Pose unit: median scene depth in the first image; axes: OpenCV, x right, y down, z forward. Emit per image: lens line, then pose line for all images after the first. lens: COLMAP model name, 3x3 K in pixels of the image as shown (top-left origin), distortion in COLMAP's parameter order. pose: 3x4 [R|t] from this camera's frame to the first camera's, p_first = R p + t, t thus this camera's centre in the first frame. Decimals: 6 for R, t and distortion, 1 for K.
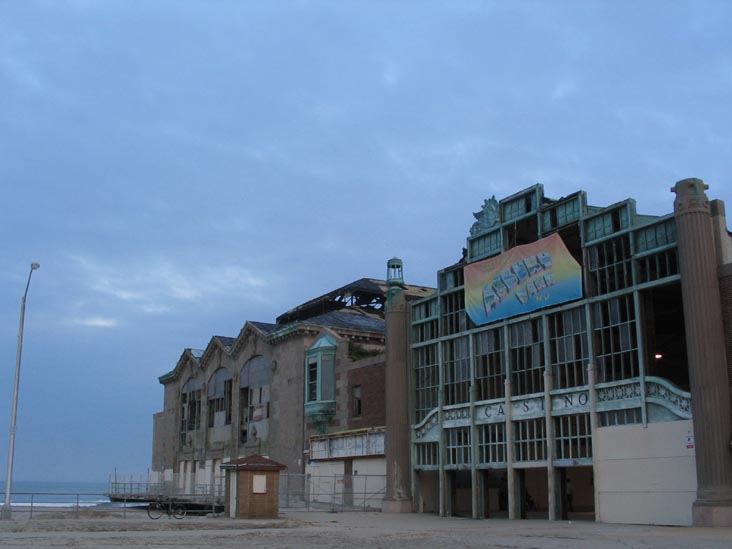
lens RADIAL K [[808.0, 0, 368.5], [0, 808.0, 272.0], [0, 0, 1]] dist [-0.143482, 0.000000]
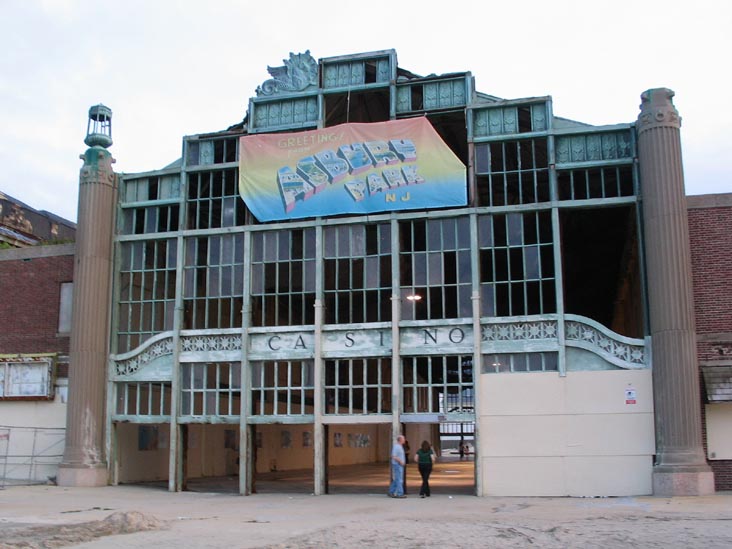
lens RADIAL K [[808.0, 0, 345.1], [0, 808.0, 291.7], [0, 0, 1]] dist [-0.143482, 0.000000]
pose [[0.725112, 0.128601, 0.676517, -0.304886], [-0.174530, 0.984652, -0.000109, 0.124437], [-0.666148, -0.117993, 0.736427, 0.461773]]
